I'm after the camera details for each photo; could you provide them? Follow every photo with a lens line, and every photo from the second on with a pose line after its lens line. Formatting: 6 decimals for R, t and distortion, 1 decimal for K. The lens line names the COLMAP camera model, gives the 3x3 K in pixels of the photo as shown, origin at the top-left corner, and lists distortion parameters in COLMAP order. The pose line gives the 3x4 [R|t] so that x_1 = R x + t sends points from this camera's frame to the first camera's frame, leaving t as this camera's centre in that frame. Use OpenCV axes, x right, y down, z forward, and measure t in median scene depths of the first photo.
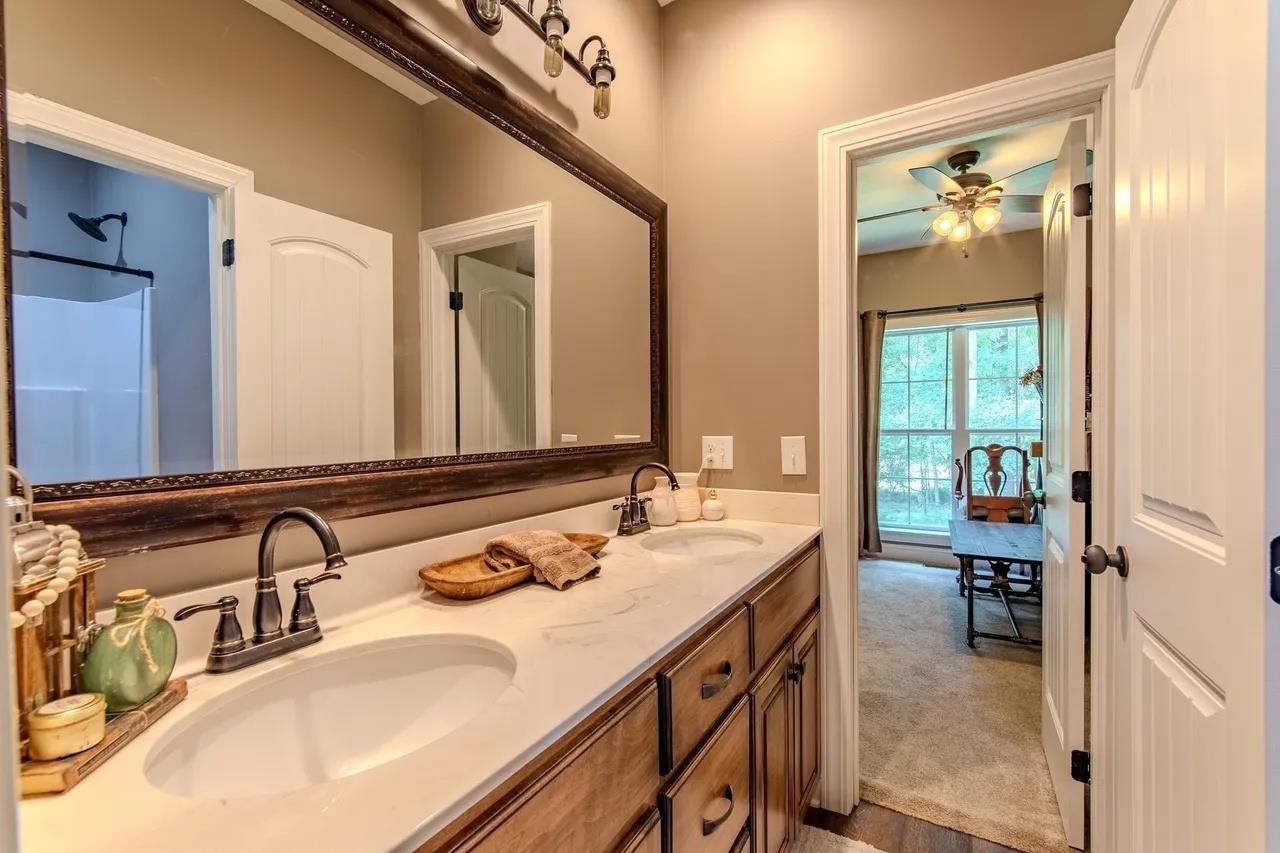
lens RADIAL K [[525.0, 0, 642.2], [0, 525.0, 431.3], [0, 0, 1]] dist [-0.000116, 0.000599]
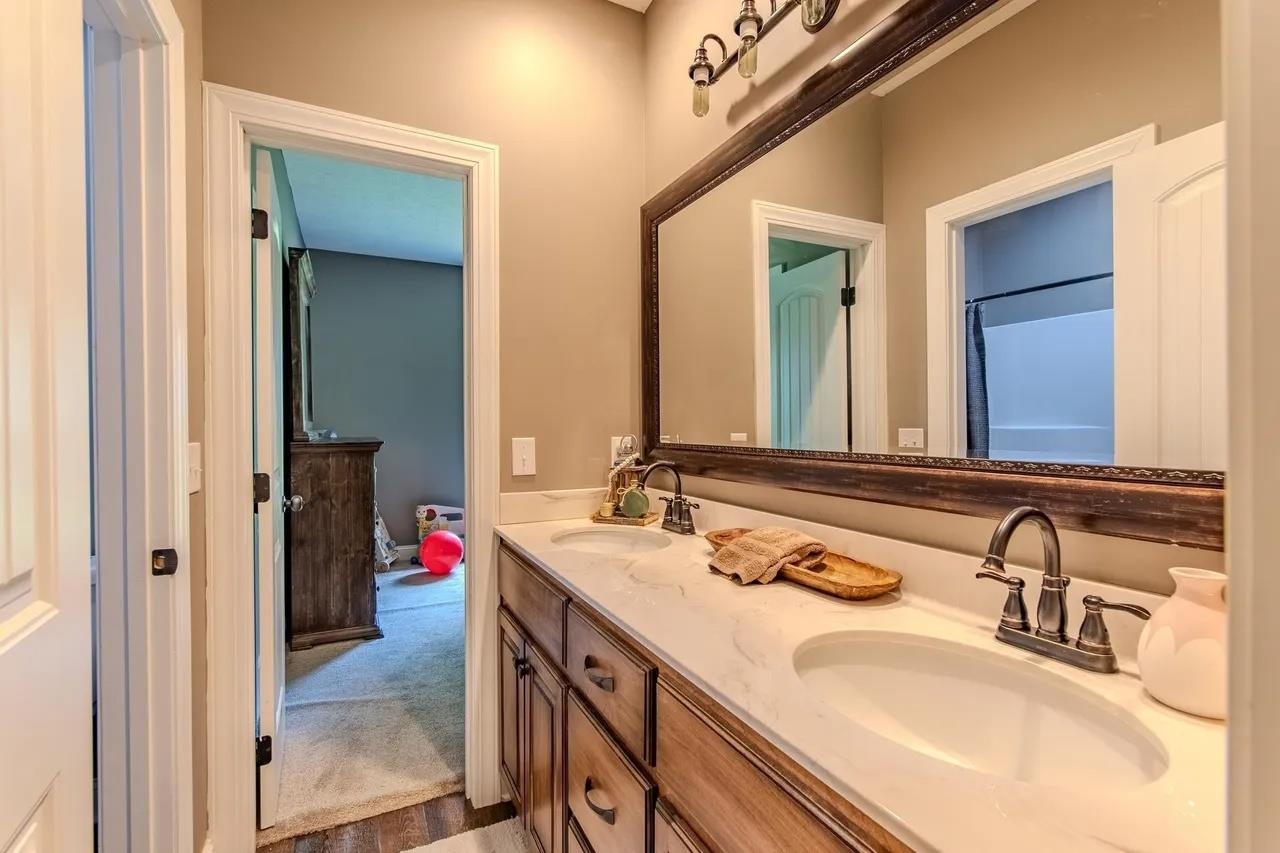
lens RADIAL K [[563.5, 0, 635.1], [0, 563.5, 425.5], [0, 0, 1]] dist [0.000165, 0.000354]
pose [[-0.570123, 0.015685, -0.821410, 0.683068], [0.007037, 0.999874, 0.014208, -0.021140], [0.821529, 0.002321, -0.570161, 1.144949]]
